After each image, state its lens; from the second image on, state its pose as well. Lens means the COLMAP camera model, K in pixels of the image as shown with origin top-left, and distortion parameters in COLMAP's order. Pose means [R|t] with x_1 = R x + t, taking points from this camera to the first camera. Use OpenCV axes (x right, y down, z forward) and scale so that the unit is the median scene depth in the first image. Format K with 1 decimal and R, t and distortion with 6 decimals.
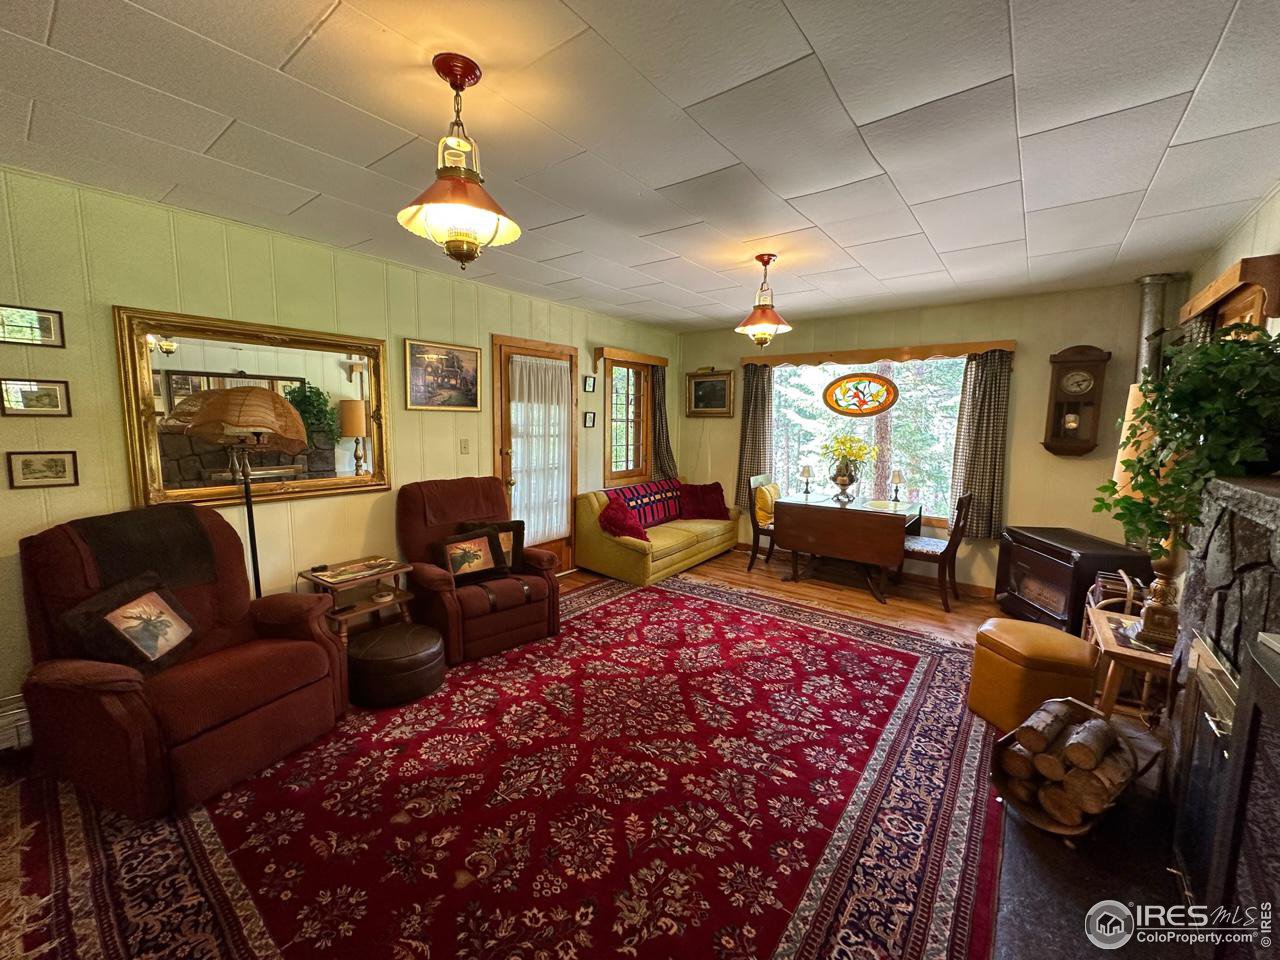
lens RADIAL K [[508.2, 0, 642.2], [0, 508.2, 477.2], [0, 0, 1]] dist [-0.001568, 0.000571]
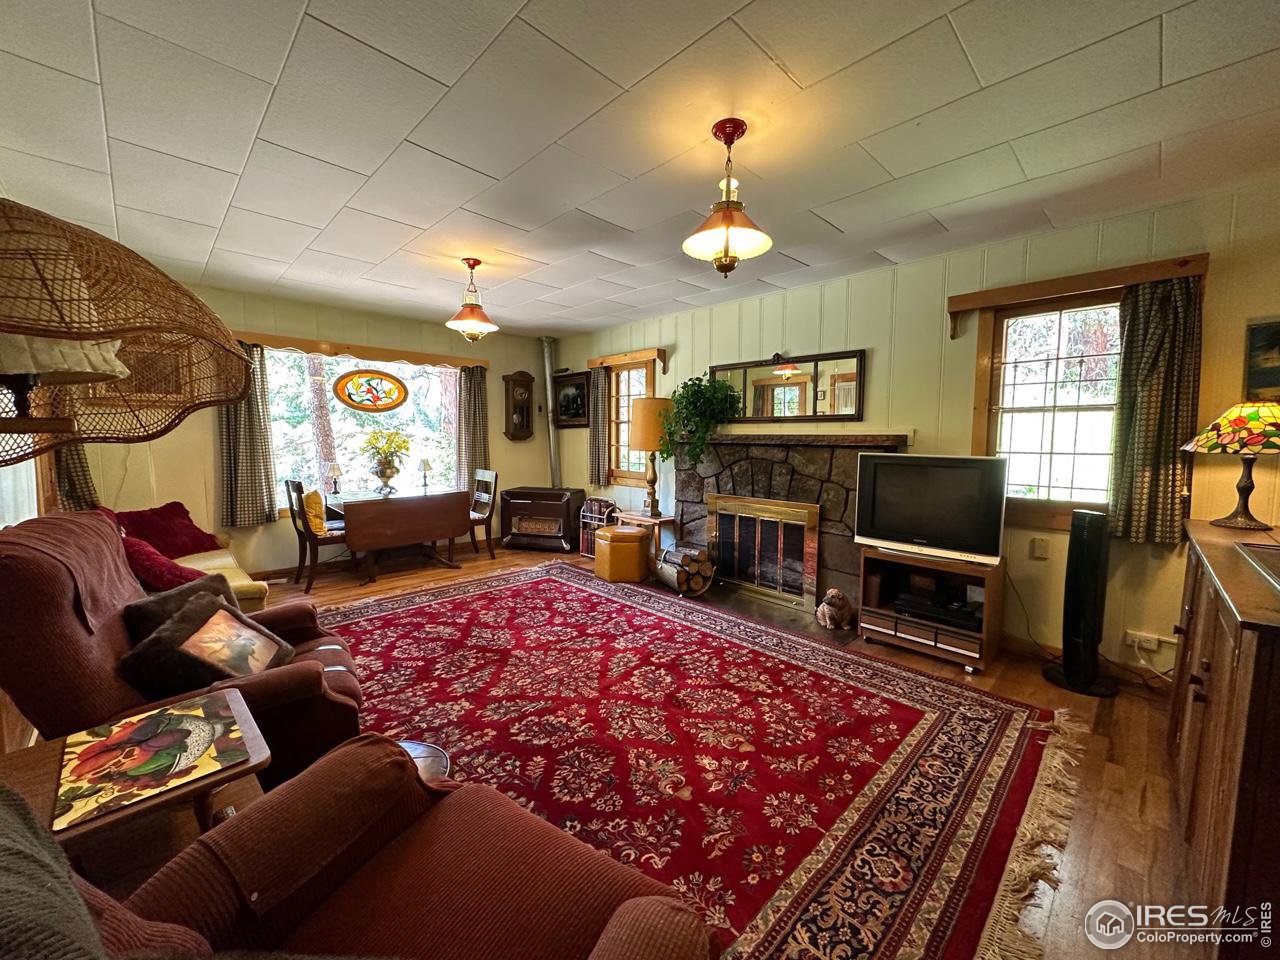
lens RADIAL K [[508.2, 0, 637.5], [0, 508.2, 476.8], [0, 0, 1]] dist [-0.001568, 0.000571]
pose [[0.136038, -0.092183, 0.986406, -0.822535], [0.110606, 0.990850, 0.077344, -0.014383], [-0.984510, 0.098581, 0.144989, 0.520439]]
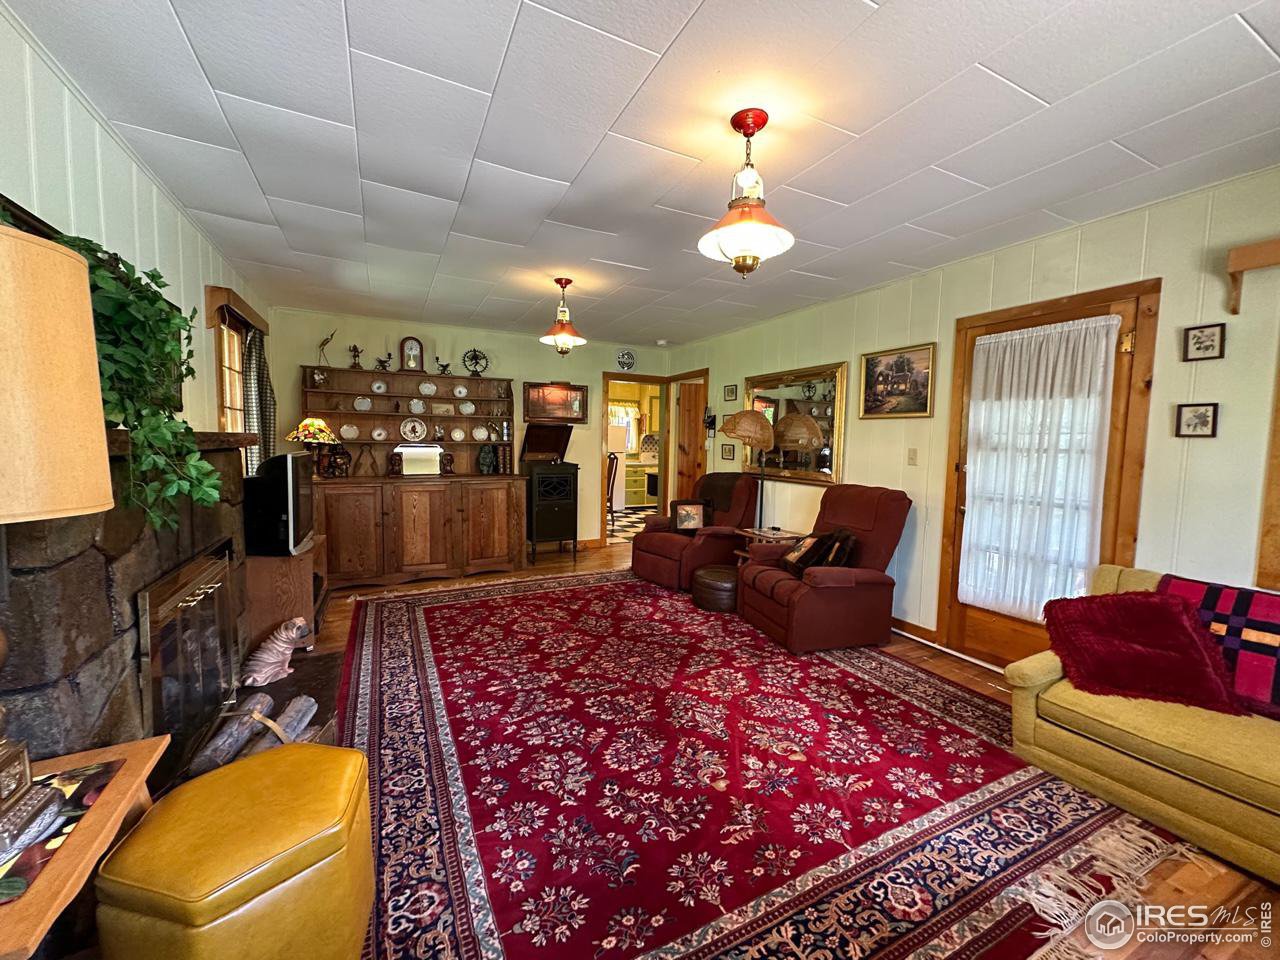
lens RADIAL K [[508.2, 0, 639.3], [0, 508.2, 478.2], [0, 0, 1]] dist [-0.001568, 0.000571]
pose [[-0.430254, 0.044554, -0.901608, 0.825603], [-0.130236, 0.985268, 0.110838, -0.074097], [0.893264, 0.165111, -0.418113, 1.173889]]
